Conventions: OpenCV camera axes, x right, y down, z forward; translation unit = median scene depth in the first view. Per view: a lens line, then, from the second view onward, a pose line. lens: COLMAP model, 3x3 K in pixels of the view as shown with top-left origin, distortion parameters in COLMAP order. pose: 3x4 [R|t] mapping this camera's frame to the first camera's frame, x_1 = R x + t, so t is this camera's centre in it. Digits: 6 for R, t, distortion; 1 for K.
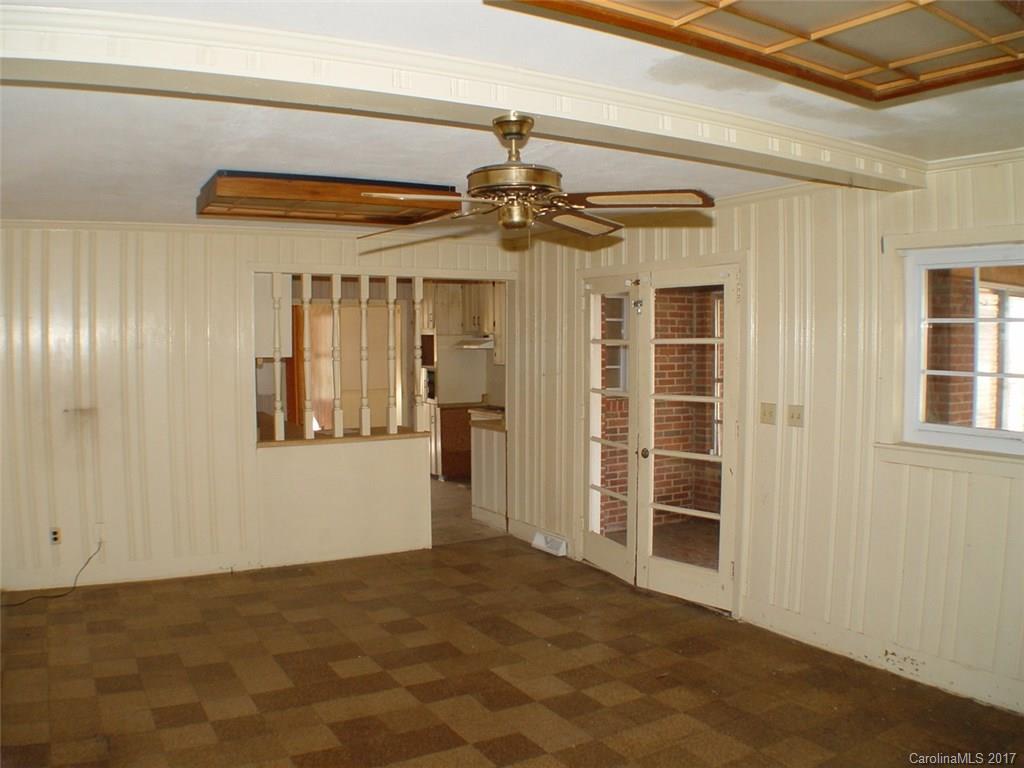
lens RADIAL K [[836.4, 0, 512.0], [0, 836.4, 384.0], [0, 0, 1]] dist [-0.247899, 0.075077]
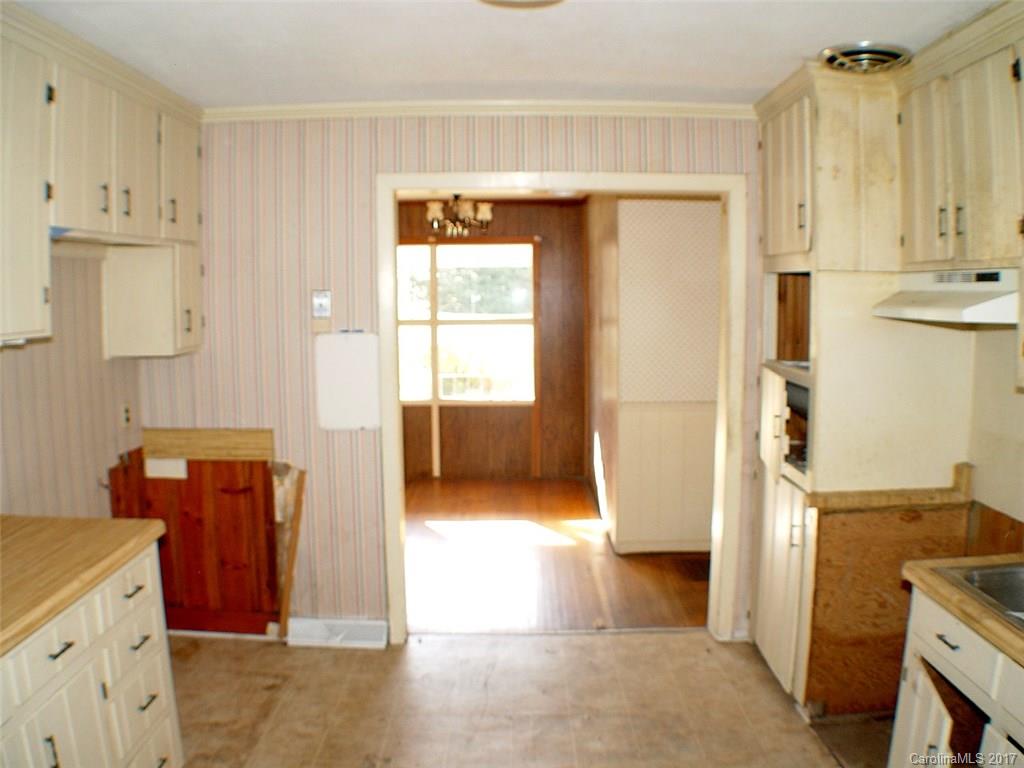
lens RADIAL K [[836.4, 0, 512.0], [0, 836.4, 384.0], [0, 0, 1]] dist [-0.247899, 0.075077]
pose [[0.863272, 0.051296, -0.502126, -0.036381], [-0.023158, 0.997800, 0.062118, -0.032619], [0.504208, -0.041996, 0.862561, 0.679731]]
